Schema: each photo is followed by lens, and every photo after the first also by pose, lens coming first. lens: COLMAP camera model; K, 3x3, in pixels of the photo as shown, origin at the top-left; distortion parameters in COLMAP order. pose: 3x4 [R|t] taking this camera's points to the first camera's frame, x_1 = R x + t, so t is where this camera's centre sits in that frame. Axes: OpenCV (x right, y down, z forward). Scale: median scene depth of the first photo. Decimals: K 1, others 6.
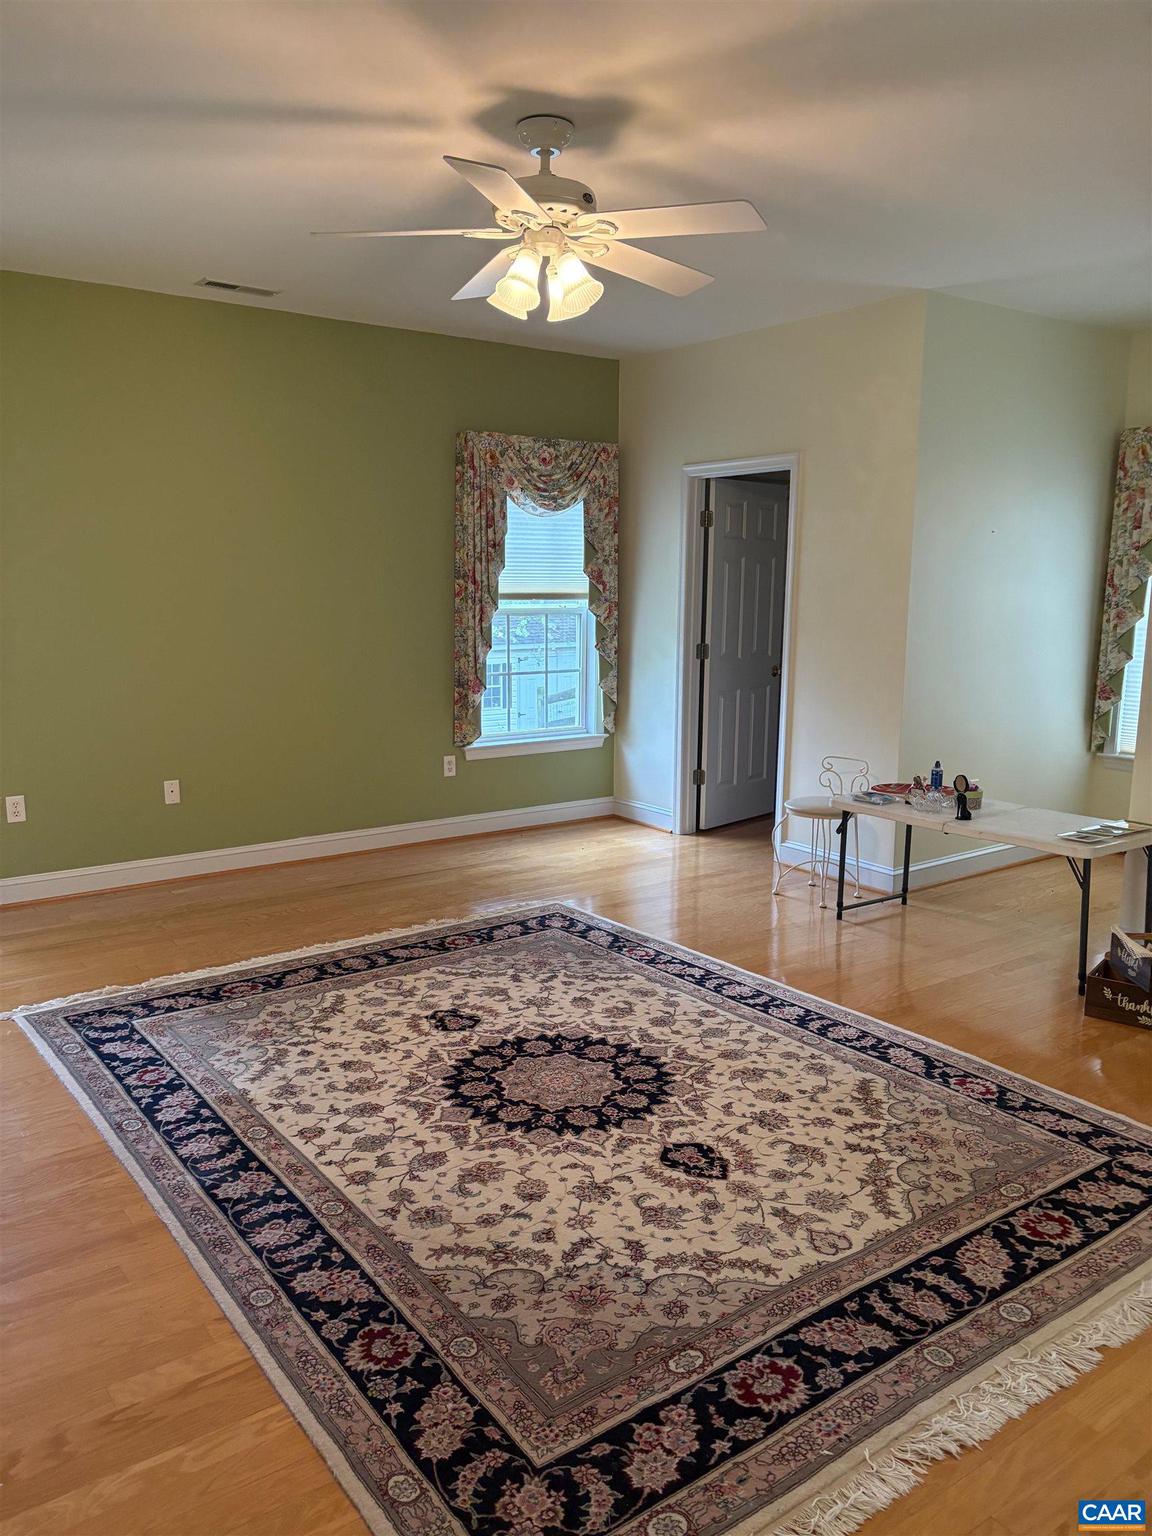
lens RADIAL K [[1171.1, 0, 570.4], [0, 1171.1, 773.0], [0, 0, 1]] dist [0.041653, -0.017782]
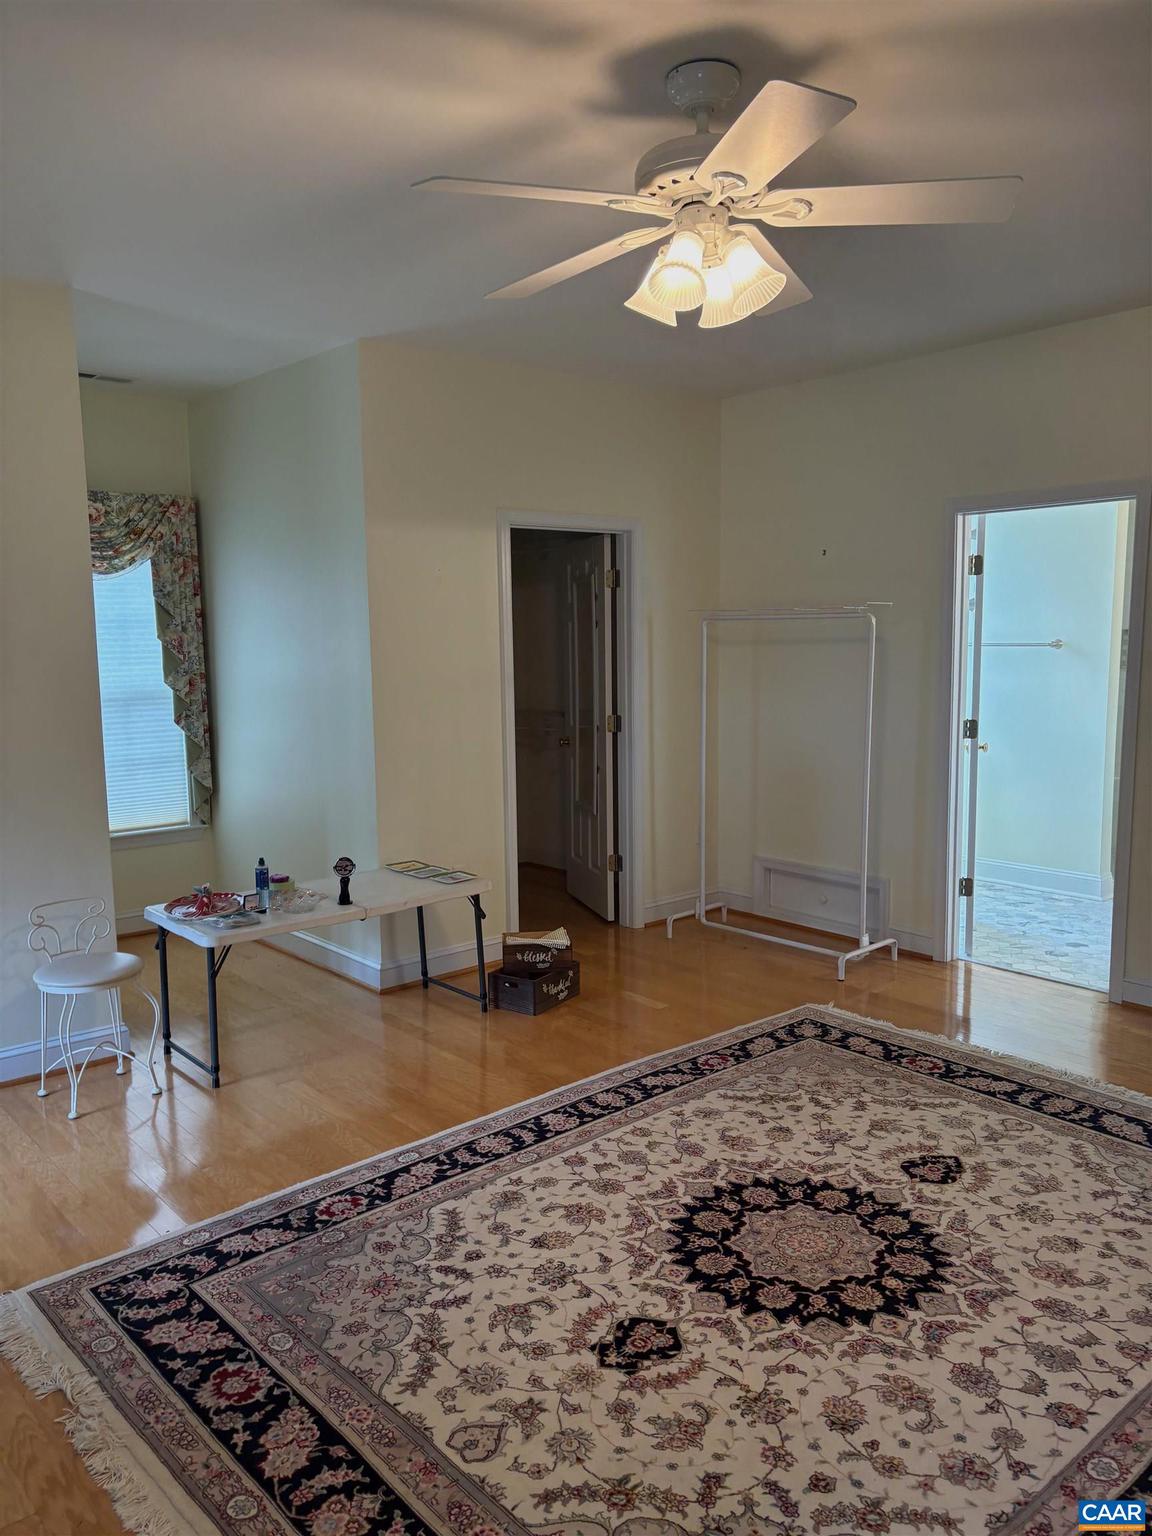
lens RADIAL K [[1171.1, 0, 572.7], [0, 1171.1, 765.7], [0, 0, 1]] dist [0.041653, -0.017782]
pose [[-0.087523, -0.124045, 0.988409, -0.724045], [0.177421, 0.974412, 0.137999, -0.200684], [-0.980235, 0.187443, -0.063275, 1.057490]]
